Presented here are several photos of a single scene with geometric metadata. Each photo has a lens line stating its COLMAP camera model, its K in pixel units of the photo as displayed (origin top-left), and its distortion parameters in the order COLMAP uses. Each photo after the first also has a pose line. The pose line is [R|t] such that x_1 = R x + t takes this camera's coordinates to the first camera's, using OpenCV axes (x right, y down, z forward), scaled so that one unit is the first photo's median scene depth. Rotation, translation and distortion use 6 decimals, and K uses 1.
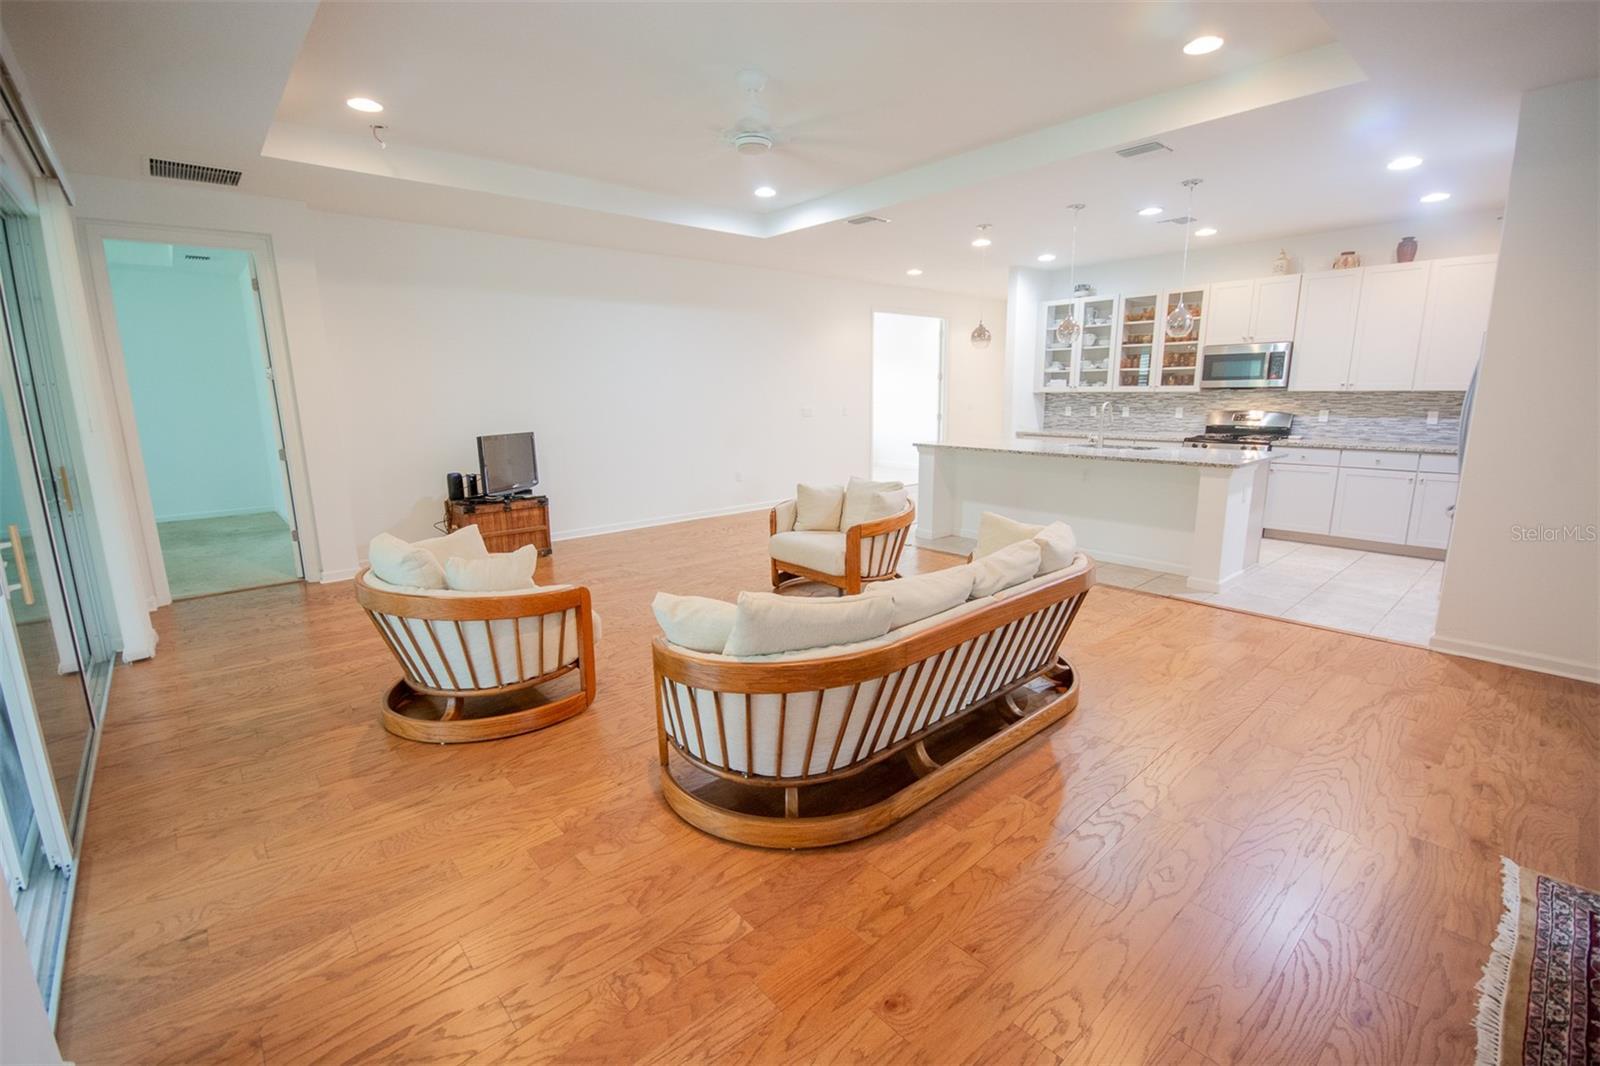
lens RADIAL K [[696.8, 0, 799.7], [0, 696.8, 535.8], [0, 0, 1]] dist [-0.000931, -0.006519]
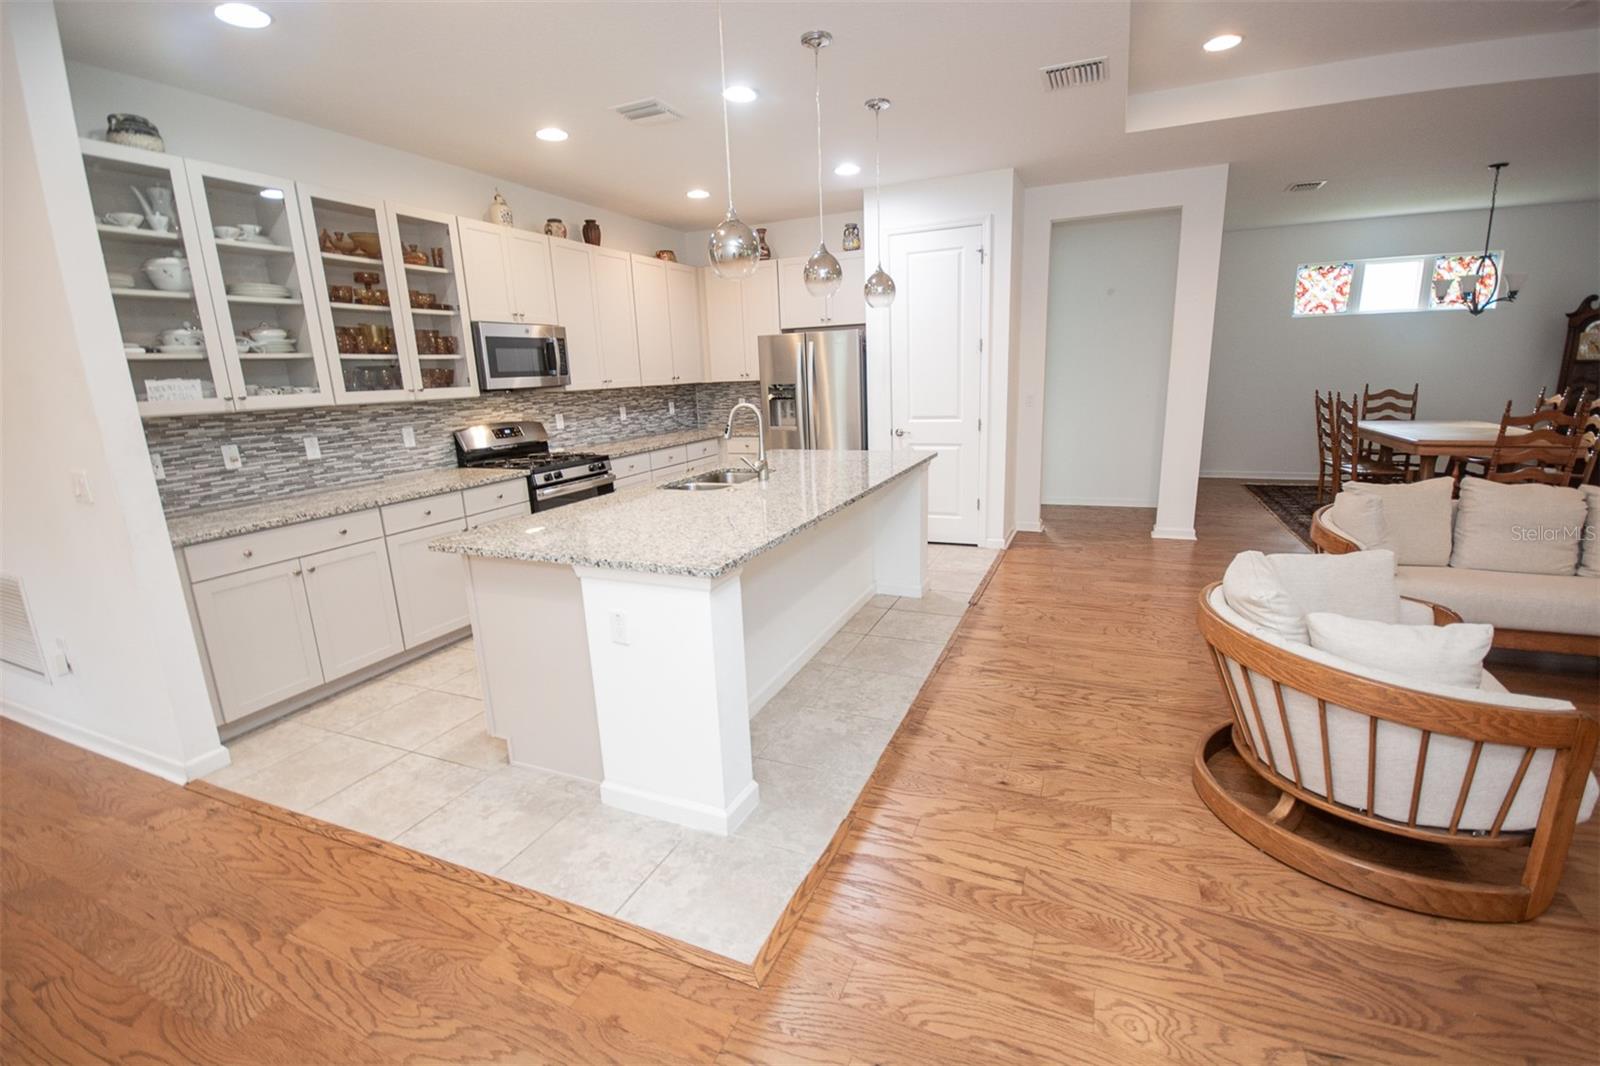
lens RADIAL K [[696.8, 0, 805.0], [0, 696.8, 533.7], [0, 0, 1]] dist [-0.000931, -0.006519]
pose [[-0.421005, -0.181858, 0.888641, -0.111363], [0.225377, 0.927998, 0.296688, -0.217070], [-0.878612, 0.325187, -0.349705, 1.026397]]
